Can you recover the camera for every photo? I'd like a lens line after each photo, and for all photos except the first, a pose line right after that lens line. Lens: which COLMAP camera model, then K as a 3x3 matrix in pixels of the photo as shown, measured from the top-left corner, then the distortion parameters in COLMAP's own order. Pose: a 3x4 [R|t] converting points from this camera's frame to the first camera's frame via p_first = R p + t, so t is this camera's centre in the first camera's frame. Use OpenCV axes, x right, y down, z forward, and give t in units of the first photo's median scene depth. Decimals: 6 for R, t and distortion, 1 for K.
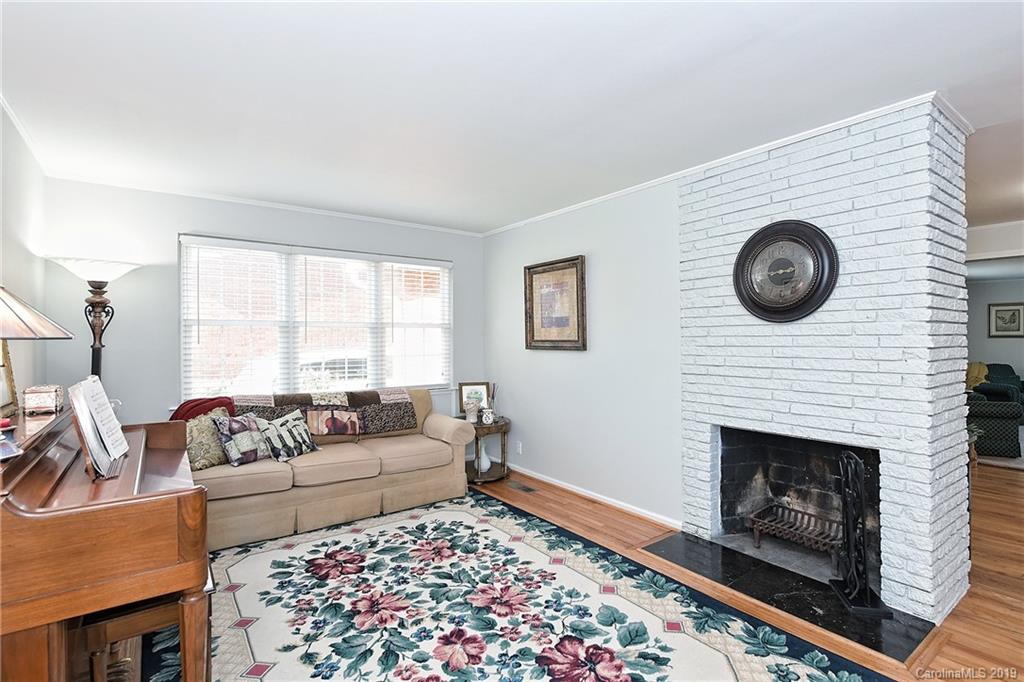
lens RADIAL K [[491.7, 0, 516.5], [0, 491.7, 339.1], [0, 0, 1]] dist [0.001923, -0.000638]
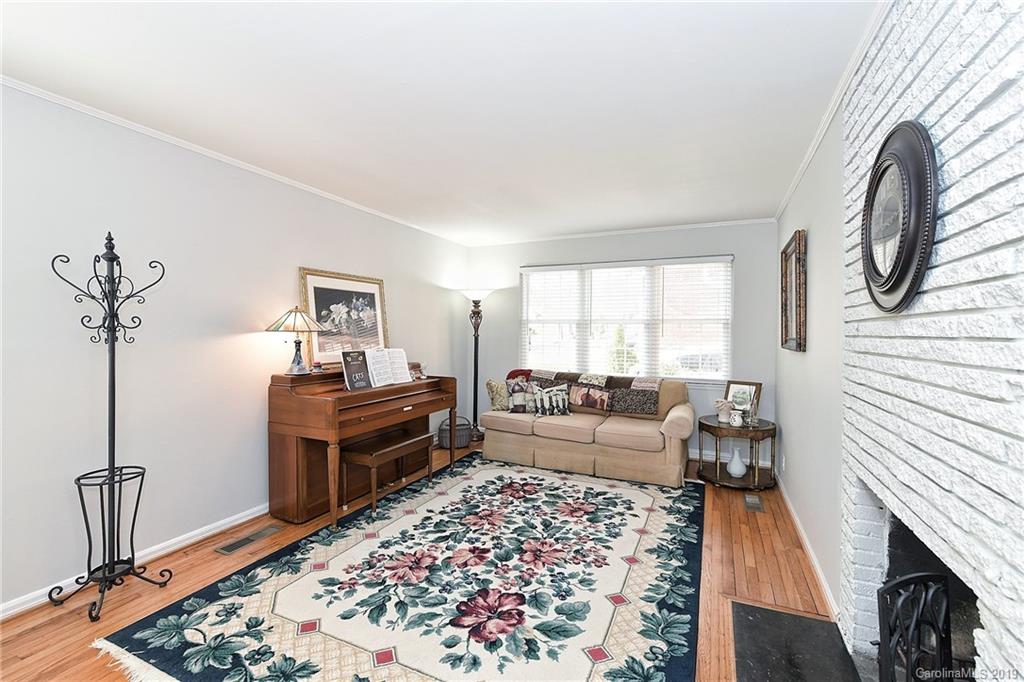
lens RADIAL K [[434.5, 0, 516.3], [0, 434.5, 334.9], [0, 0, 1]] dist [-0.002761, -0.002054]
pose [[0.488669, 0.015153, -0.872338, 0.784855], [-0.012391, 0.999869, 0.010427, -0.007786], [0.872381, 0.005714, 0.488793, 0.401390]]
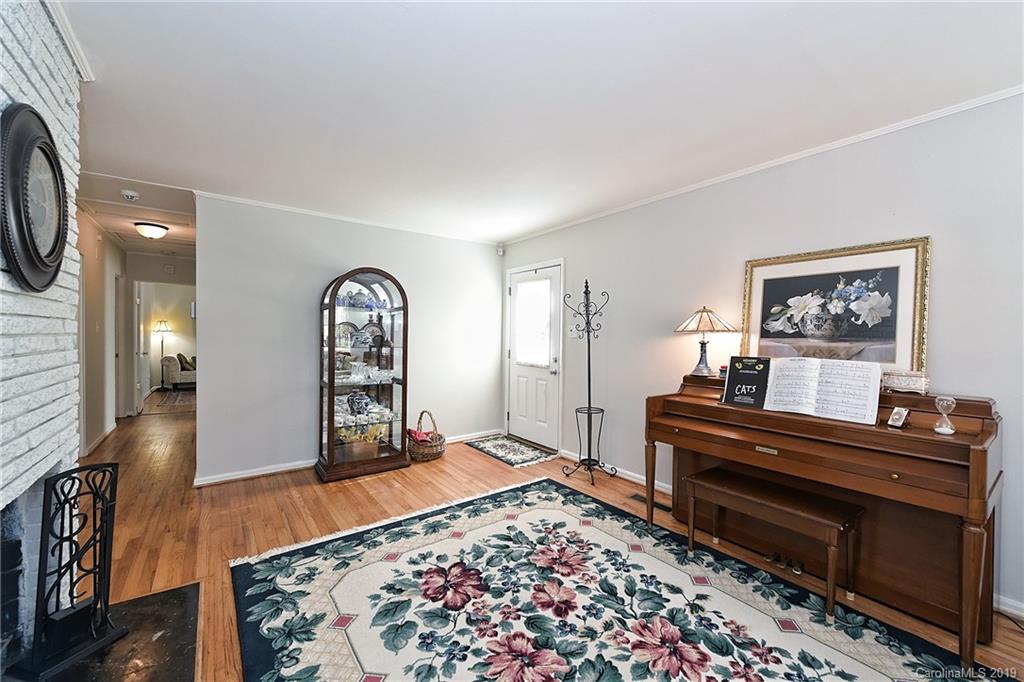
lens RADIAL K [[404.7, 0, 517.9], [0, 404.7, 339.5], [0, 0, 1]] dist [0.001399, -0.000209]
pose [[-0.999926, -0.006915, -0.009986, -0.013349], [-0.007054, 0.999878, 0.013937, 0.010249], [0.009889, 0.014007, -0.999853, 1.513440]]
